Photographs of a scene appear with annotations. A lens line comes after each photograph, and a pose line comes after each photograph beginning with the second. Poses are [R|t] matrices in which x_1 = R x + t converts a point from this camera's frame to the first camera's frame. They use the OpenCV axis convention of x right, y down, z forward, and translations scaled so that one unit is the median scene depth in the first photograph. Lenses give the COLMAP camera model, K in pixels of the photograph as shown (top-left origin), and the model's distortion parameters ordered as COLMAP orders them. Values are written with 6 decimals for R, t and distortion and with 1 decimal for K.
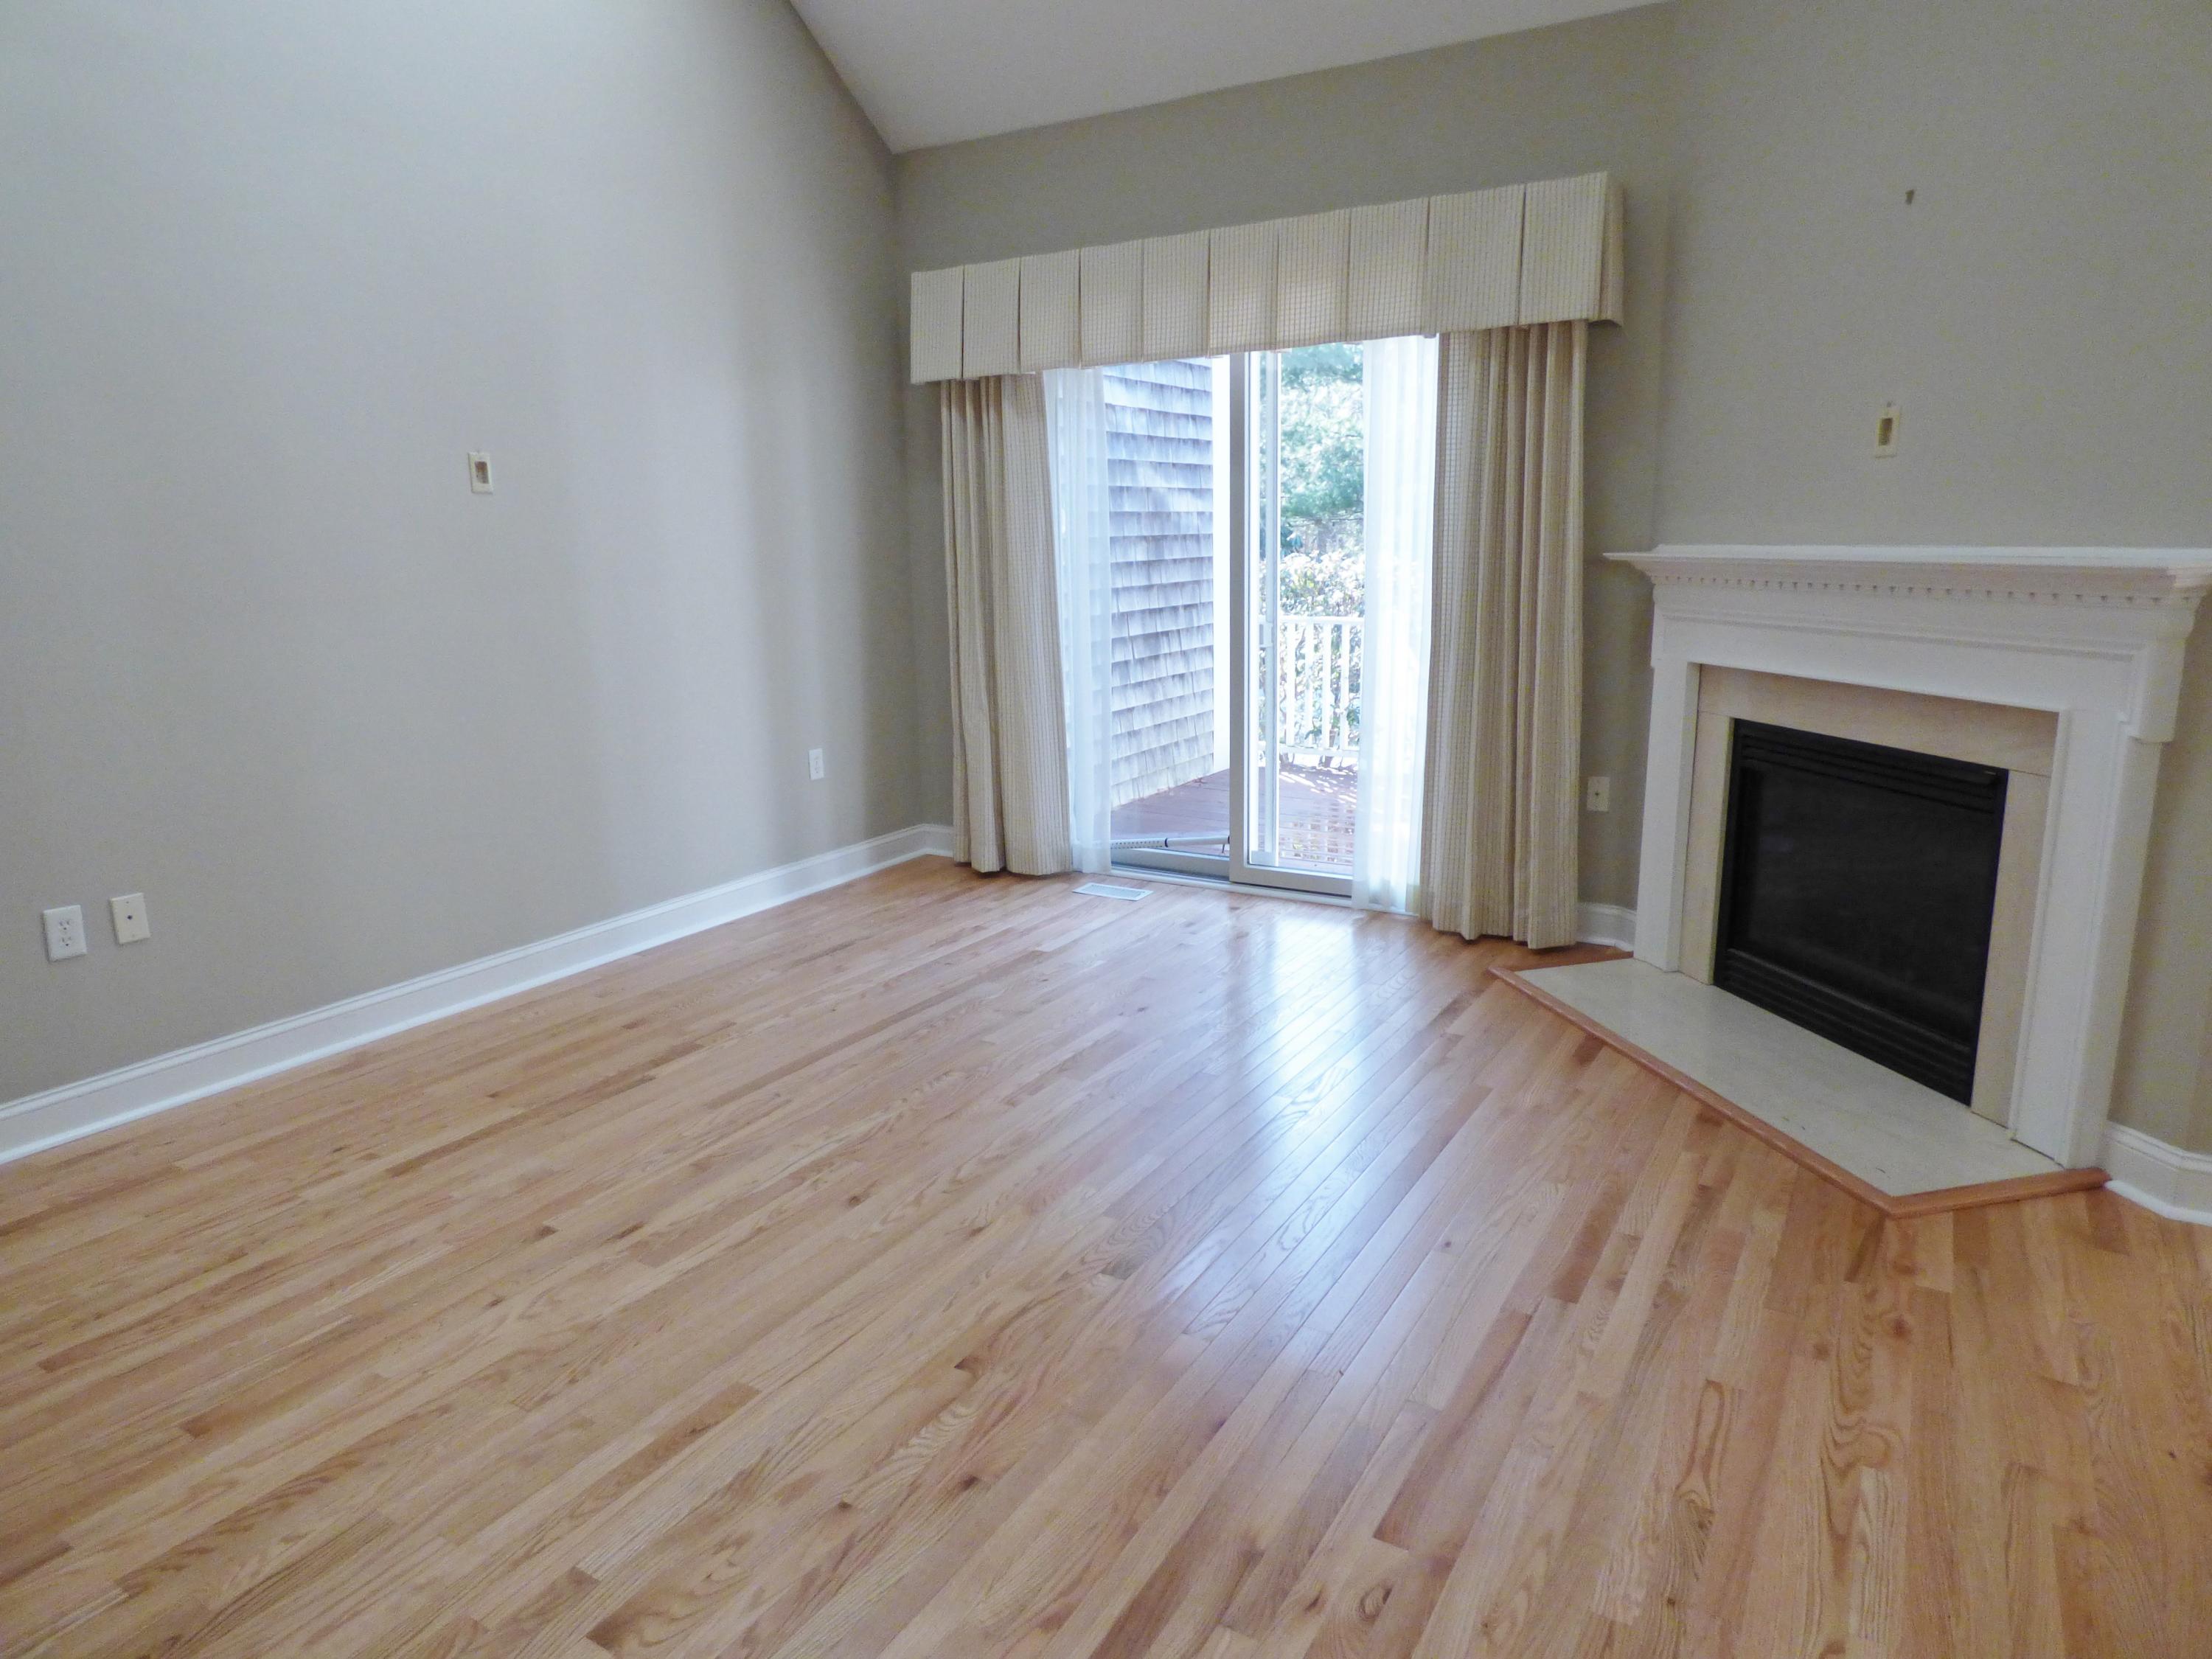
lens RADIAL K [[1336.7, 0, 1101.7], [0, 1336.7, 837.2], [0, 0, 1]] dist [-0.016074, 0.002632]
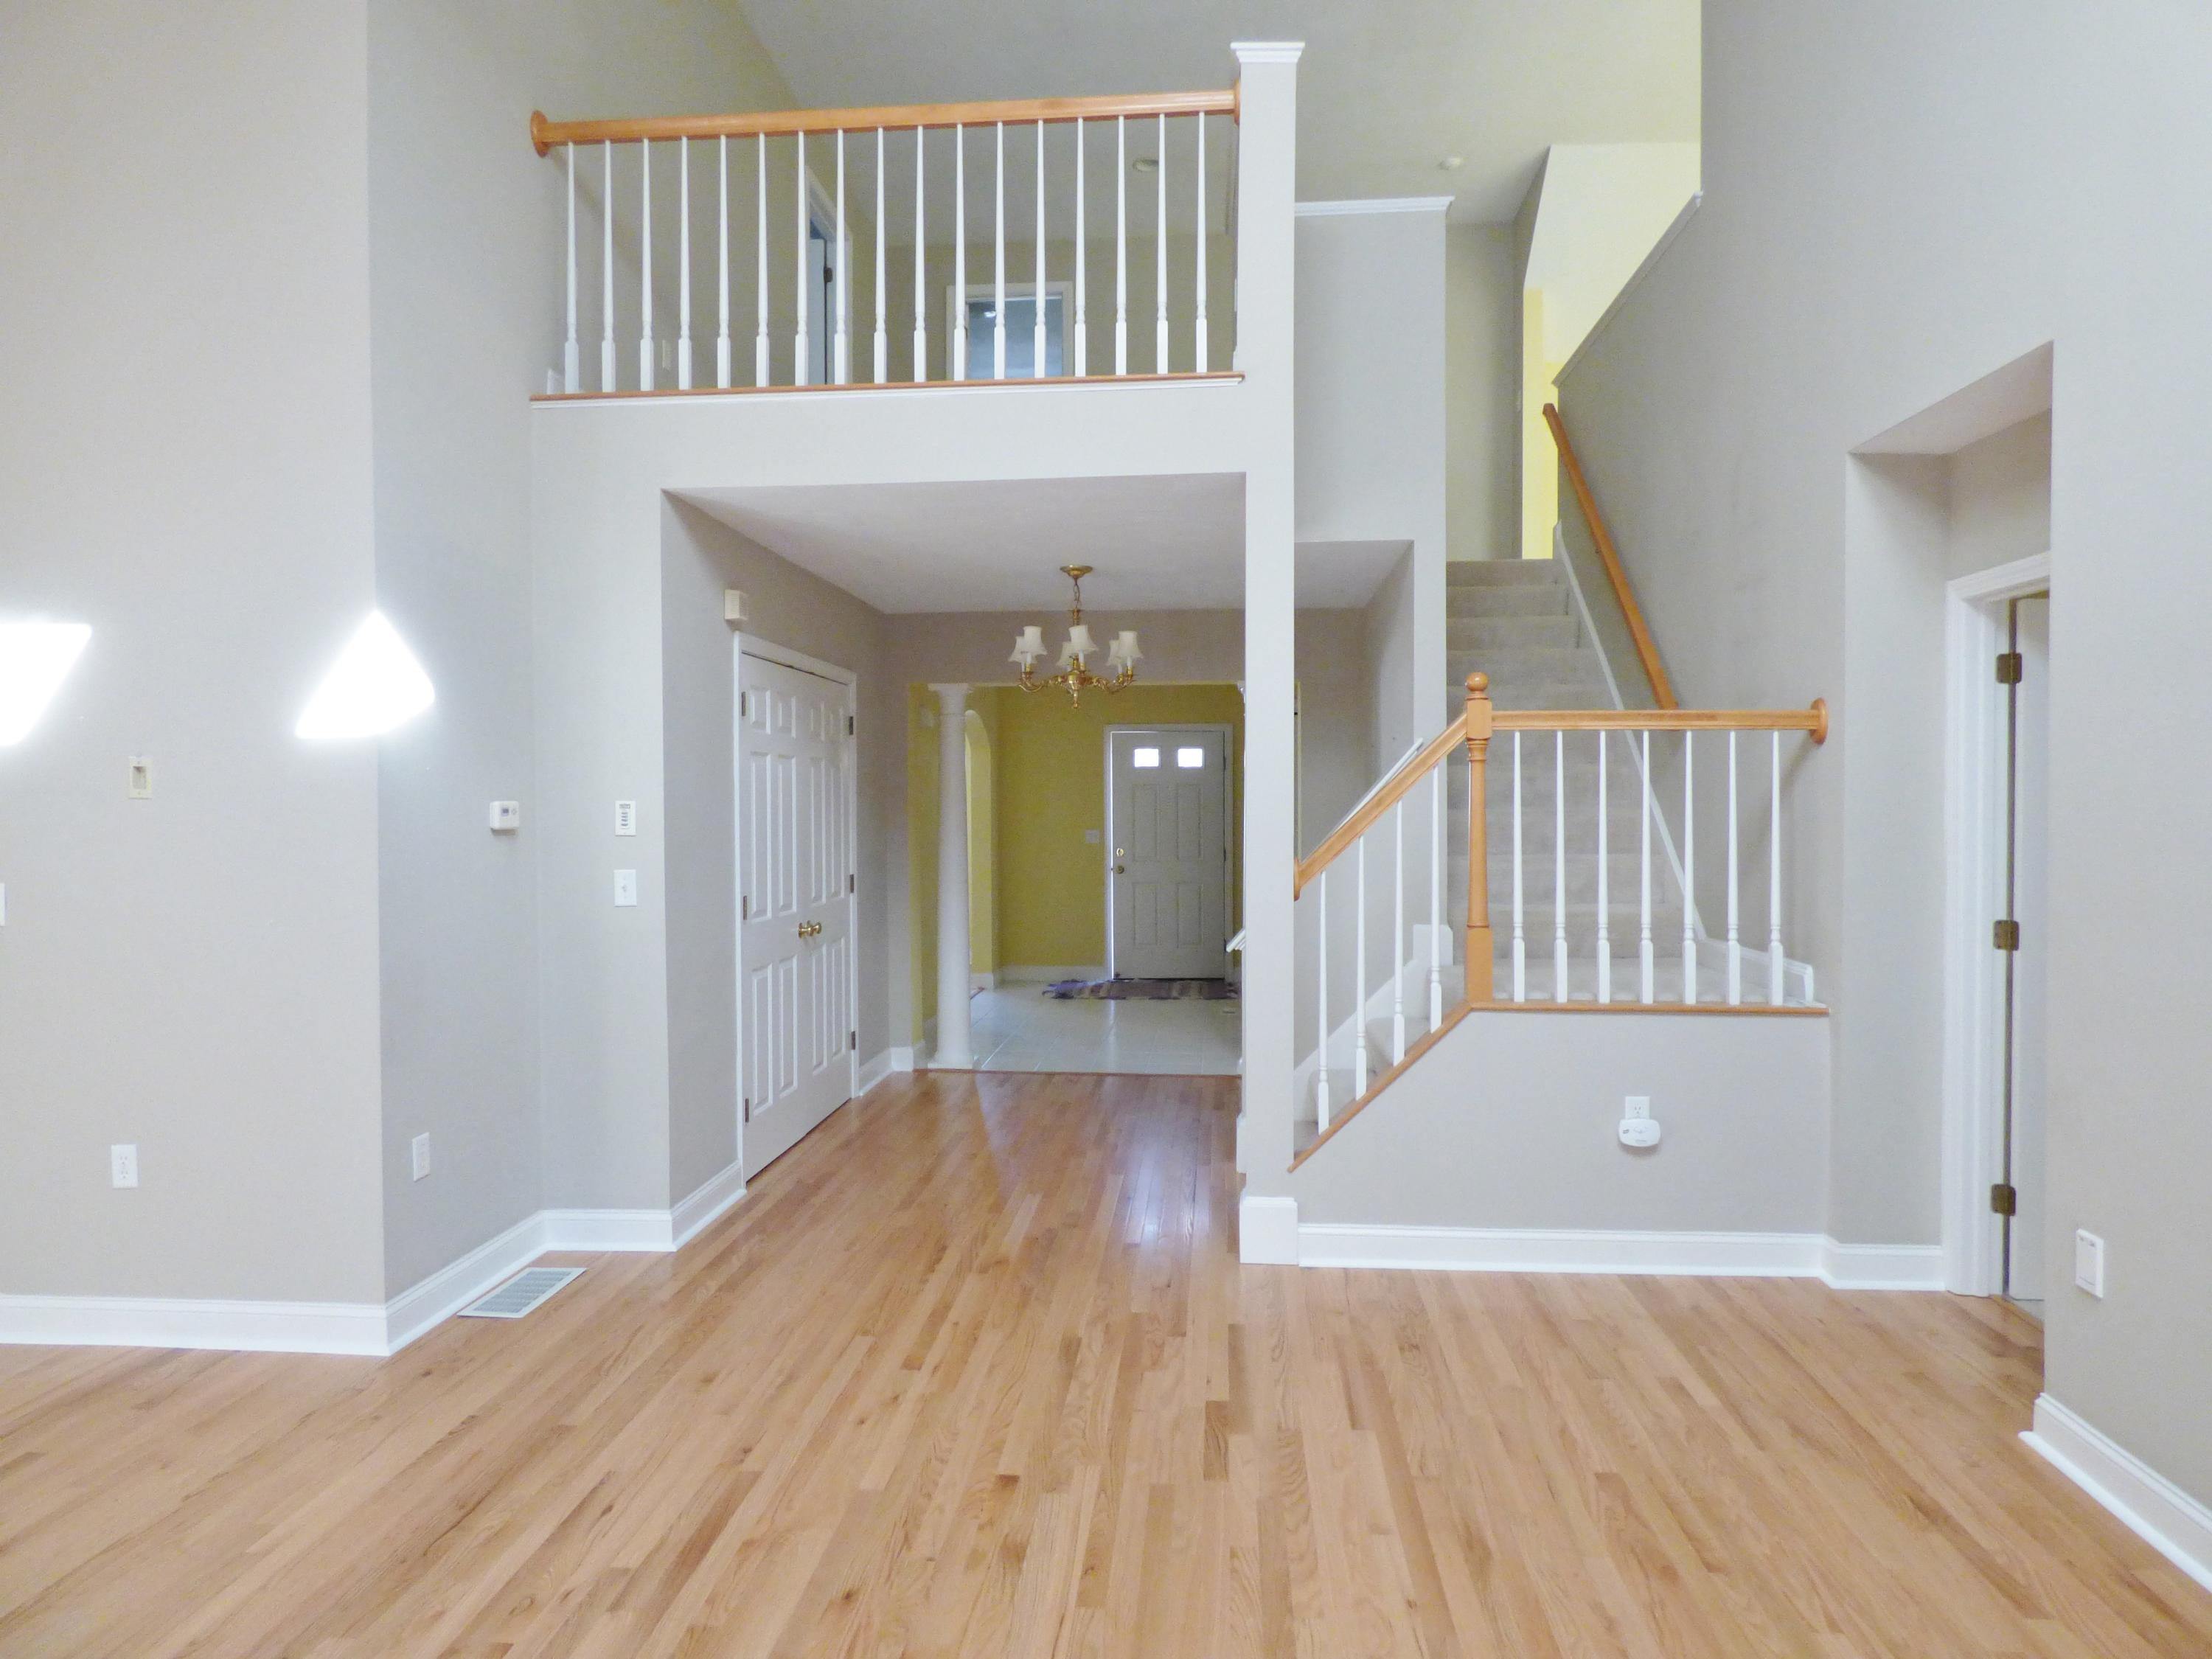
lens RADIAL K [[1336.7, 0, 1109.8], [0, 1336.7, 829.8], [0, 0, 1]] dist [-0.016074, 0.002632]
pose [[-0.890929, 0.023255, -0.453547, 0.107213], [-0.085124, 0.972437, 0.217073, -0.236446], [0.446094, 0.232004, -0.864392, 0.919499]]
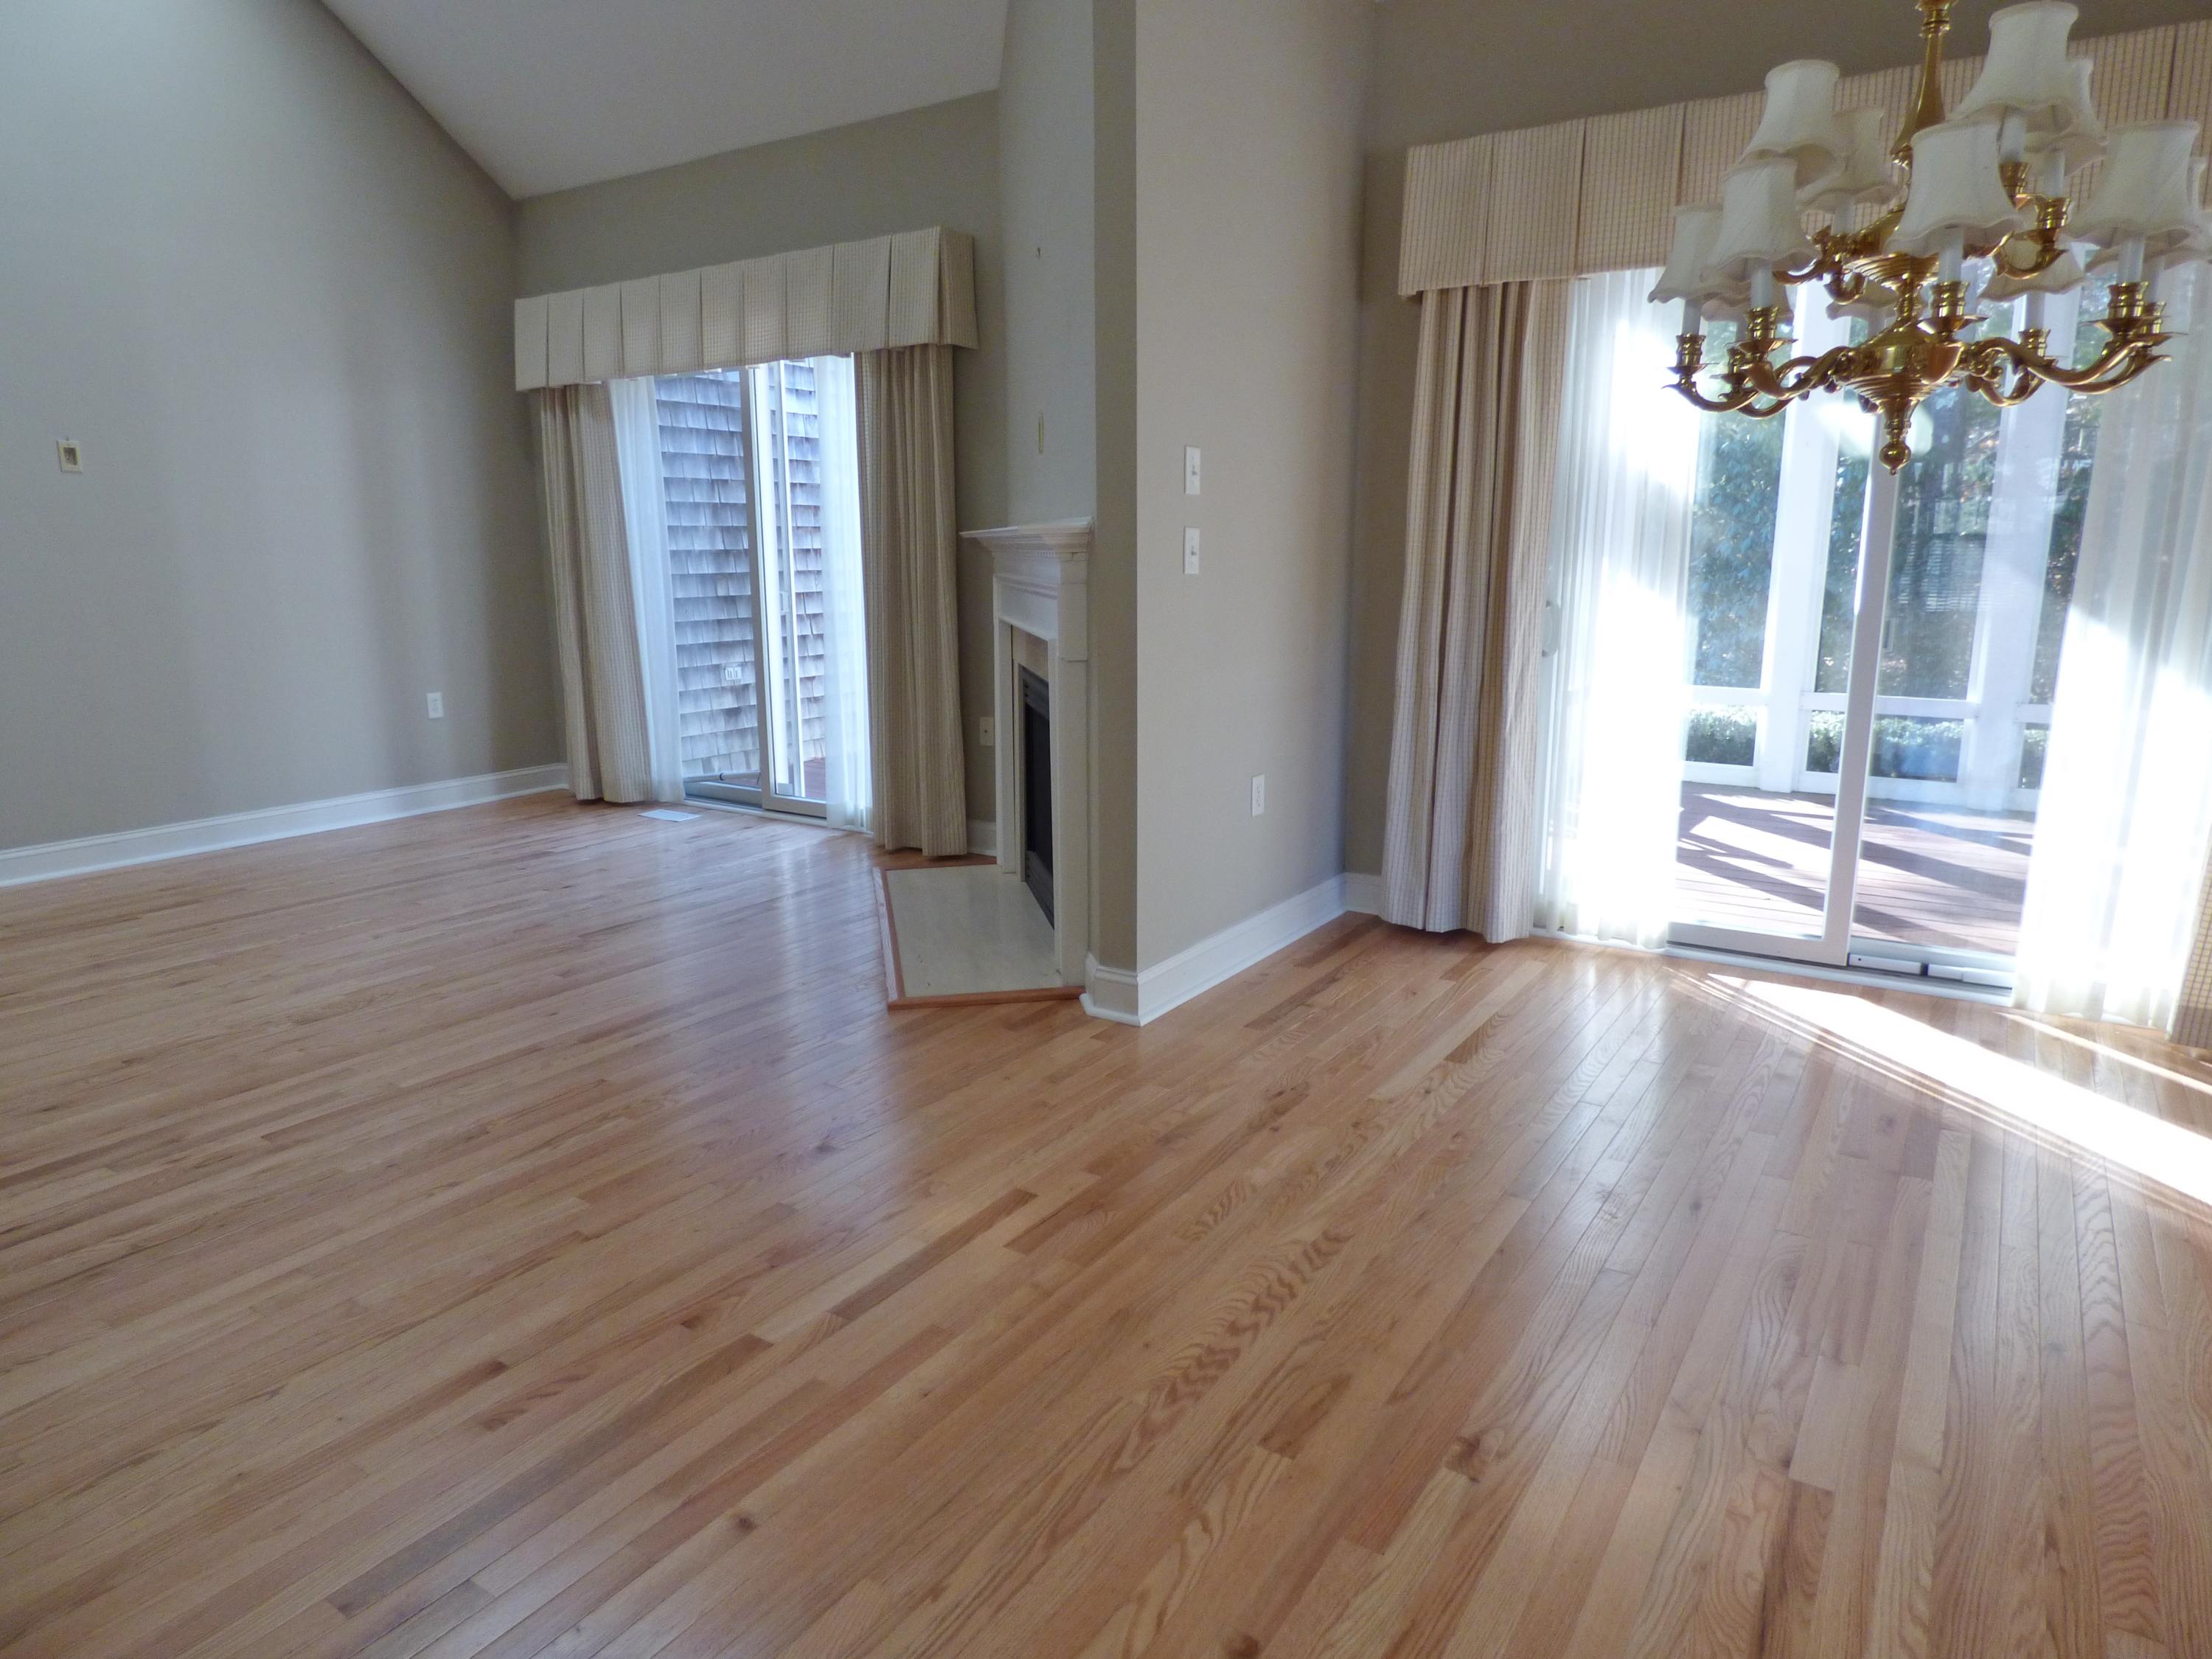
lens RADIAL K [[1336.7, 0, 1101.5], [0, 1336.7, 833.5], [0, 0, 1]] dist [-0.016074, 0.002632]
pose [[0.999296, 0.022984, -0.029644, 0.514159], [-0.023275, 0.999684, -0.009508, 0.070355], [0.029417, 0.010191, 0.999515, -0.216166]]
